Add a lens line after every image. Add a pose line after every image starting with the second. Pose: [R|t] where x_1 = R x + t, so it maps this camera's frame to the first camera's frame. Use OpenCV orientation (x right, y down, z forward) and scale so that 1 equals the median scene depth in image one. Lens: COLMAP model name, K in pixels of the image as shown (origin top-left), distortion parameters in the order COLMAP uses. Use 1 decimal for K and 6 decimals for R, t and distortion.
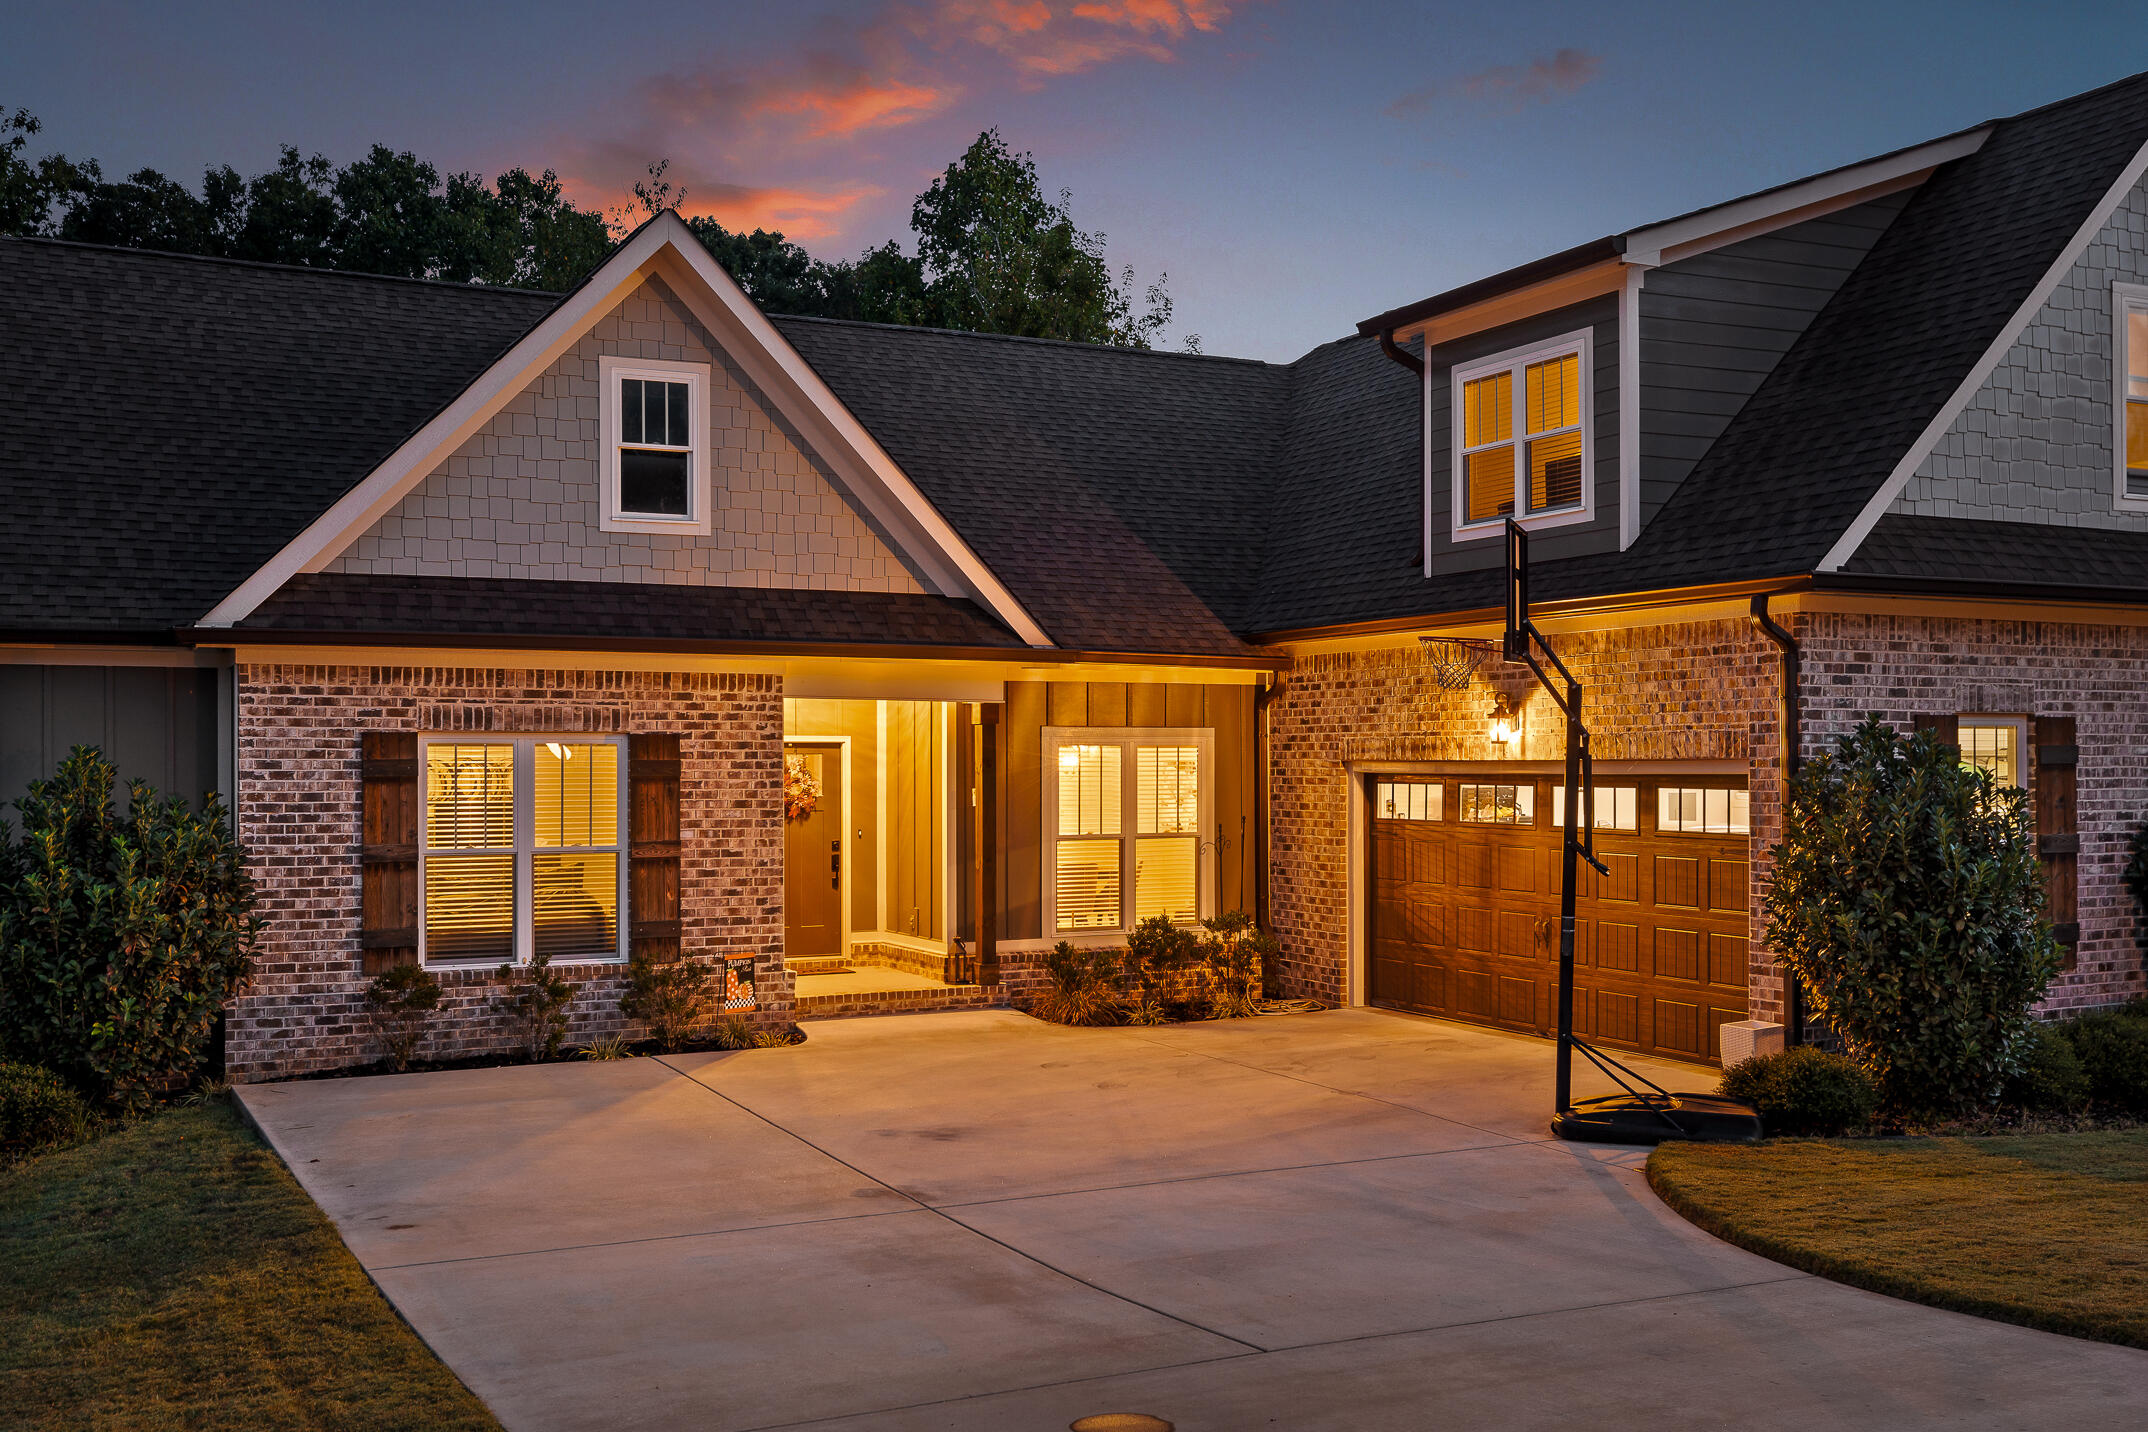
lens RADIAL K [[2102.4, 0, 1078.2], [0, 2102.4, 730.8], [0, 0, 1]] dist [0.001682, 0.000000]
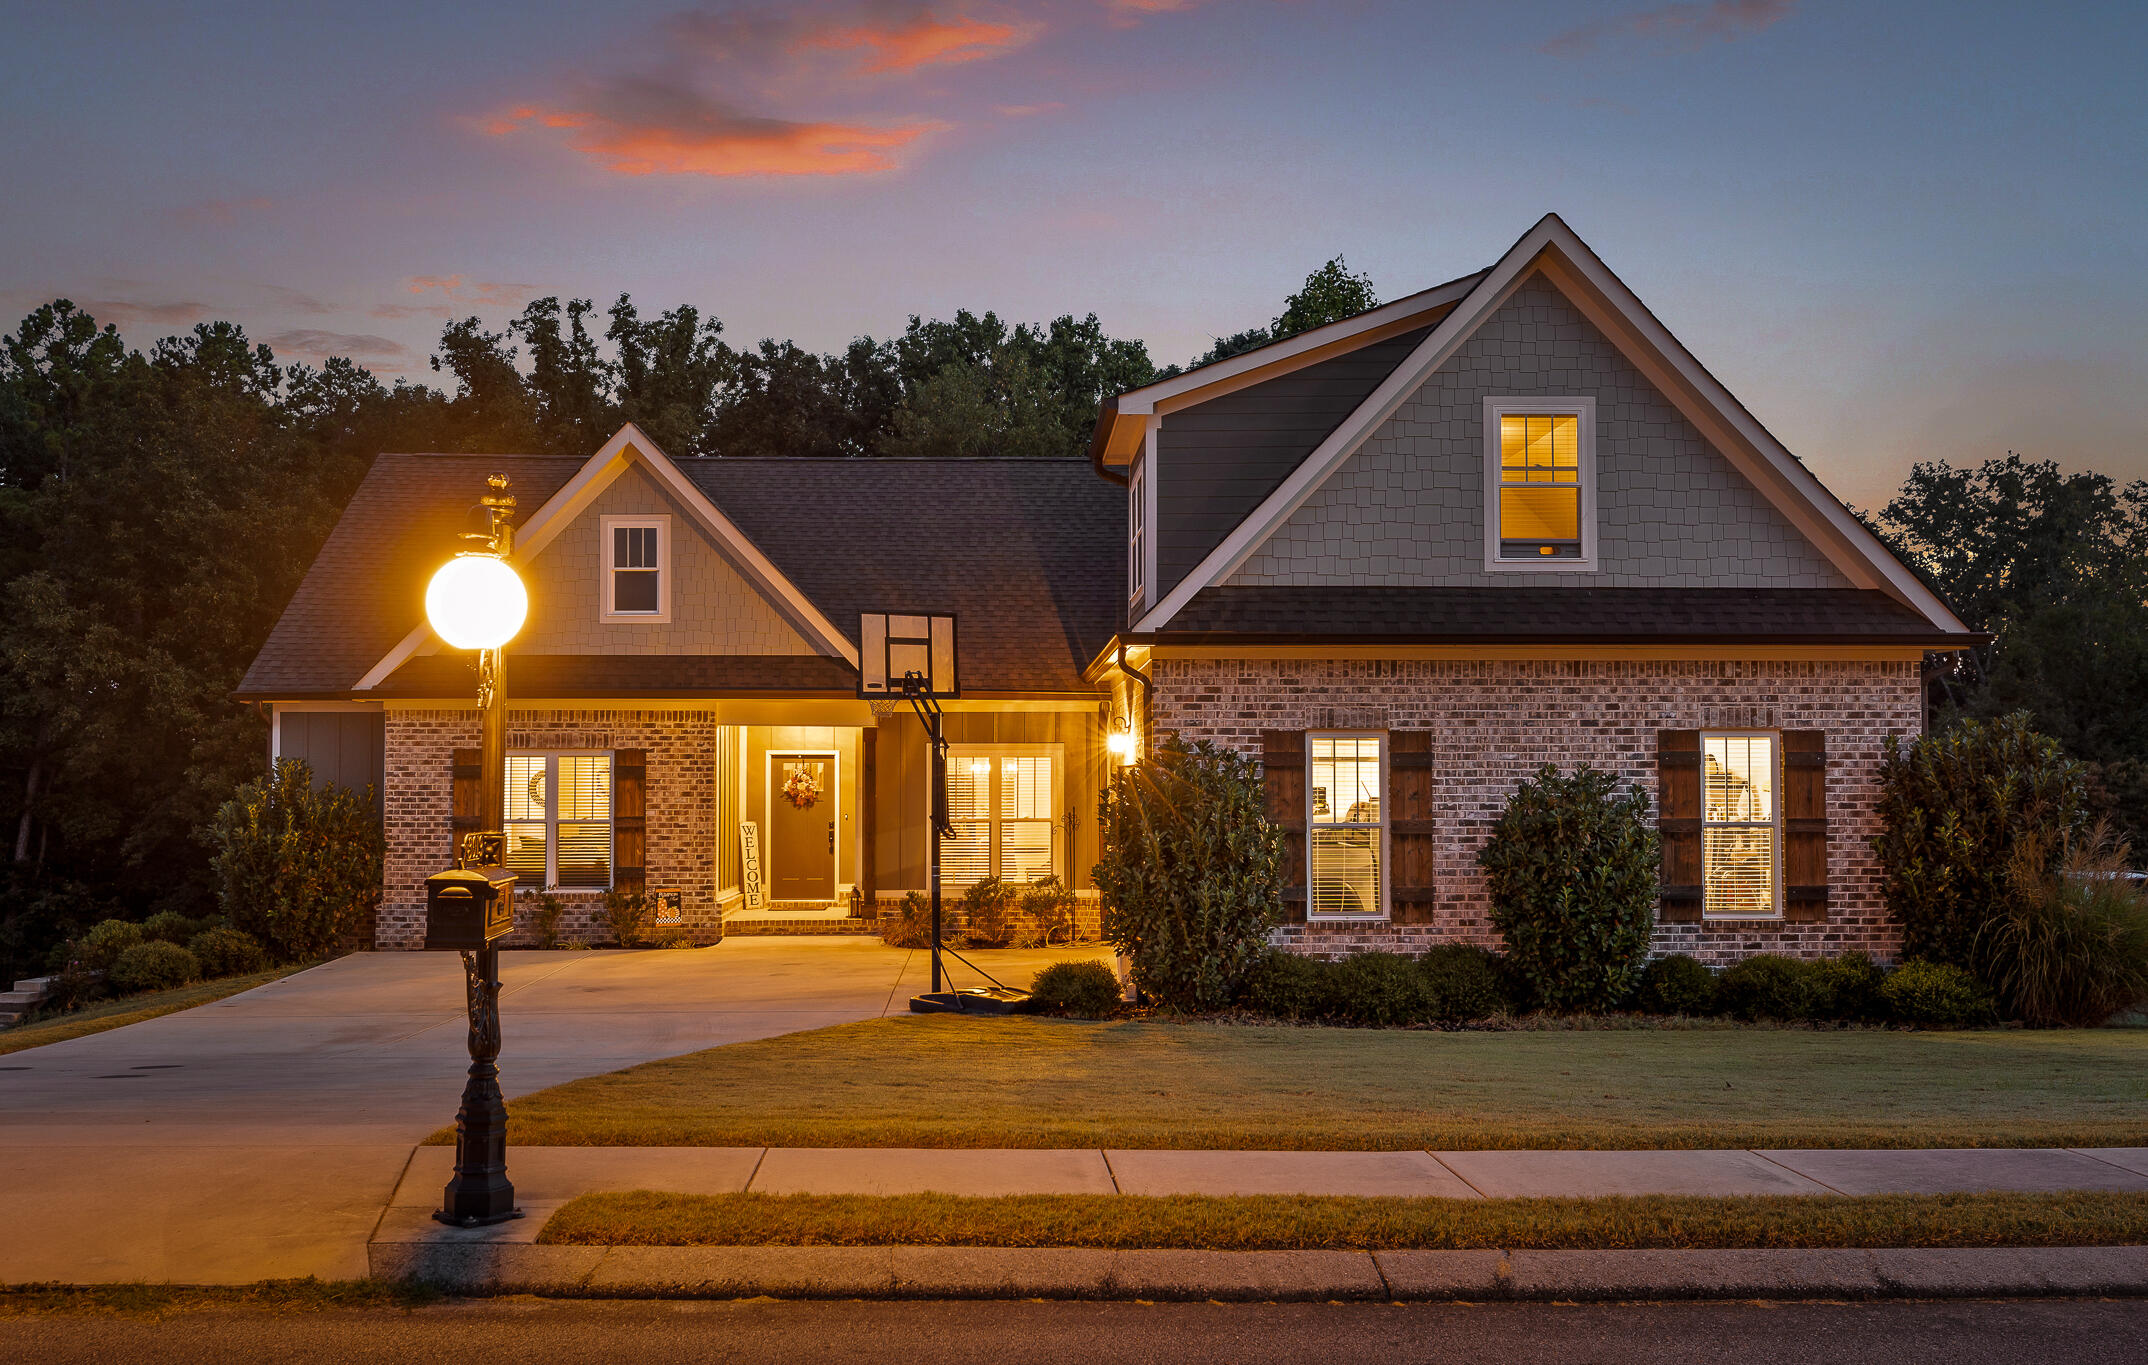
lens RADIAL K [[1874.8, 0, 1068.0], [0, 1874.8, 704.5], [0, 0, 1]] dist [0.002471, -0.002076]
pose [[0.907666, -0.014874, -0.419429, 0.685229], [0.005058, 0.999687, -0.024505, 0.003983], [0.419662, 0.020121, 0.907457, -0.146271]]
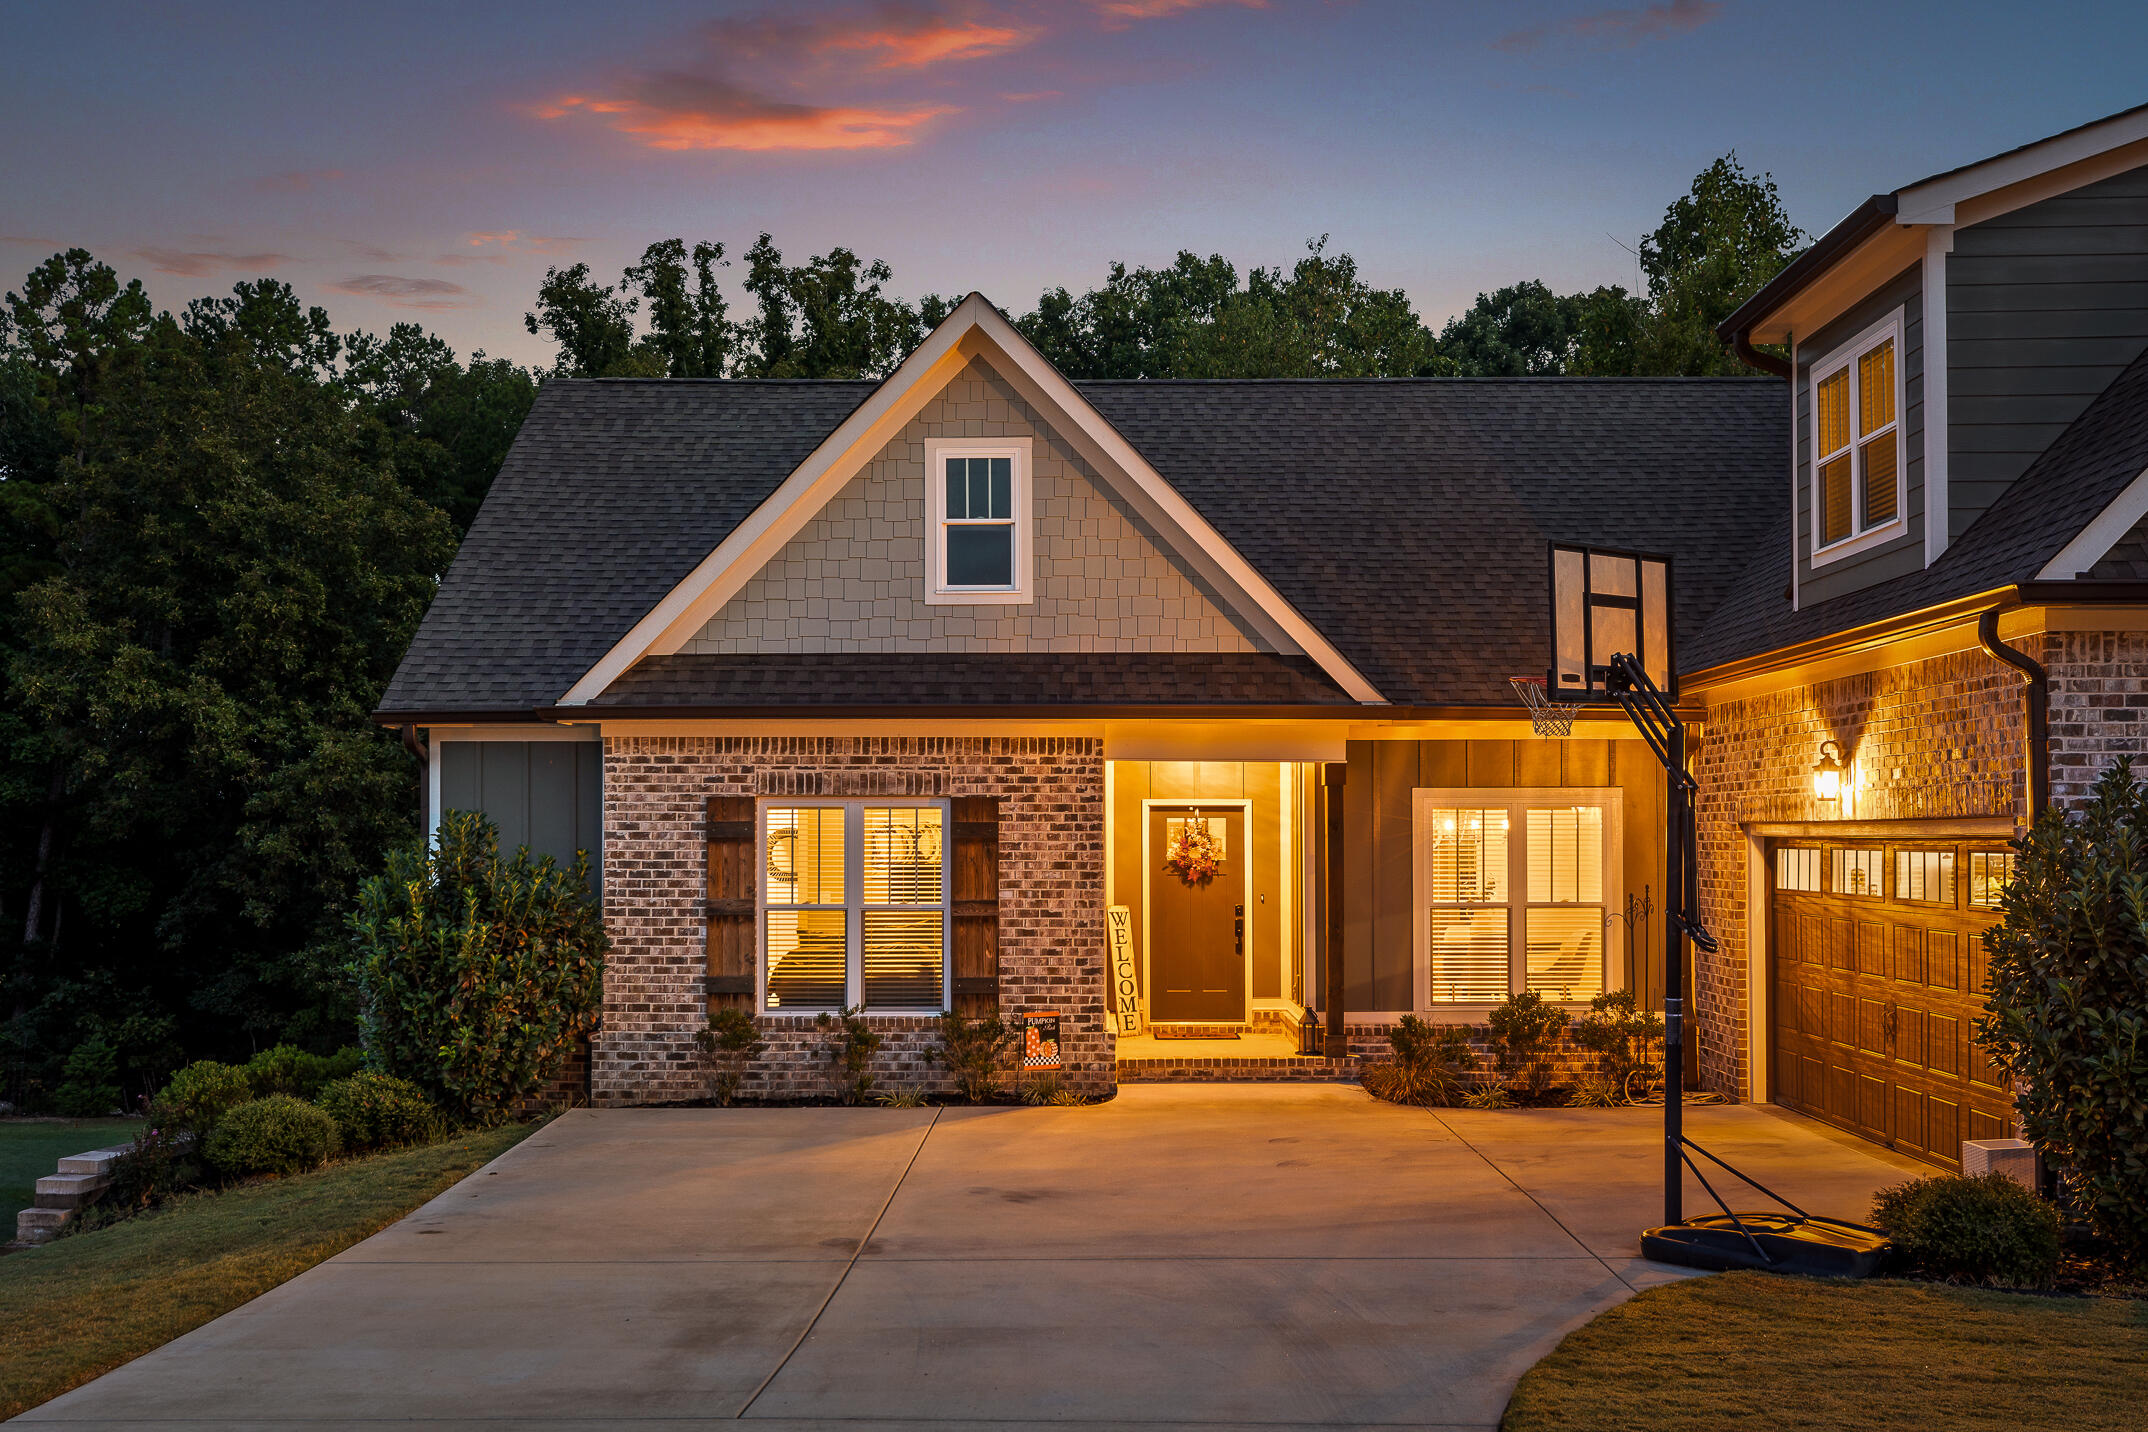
lens RADIAL K [[2102.4, 0, 1089.4], [0, 2102.4, 774.2], [0, 0, 1]] dist [0.001682, 0.000000]
pose [[0.891468, -0.012521, -0.452910, 0.316027], [0.006092, 0.999859, -0.015650, 0.006706], [0.453043, 0.011192, 0.891419, 0.098152]]
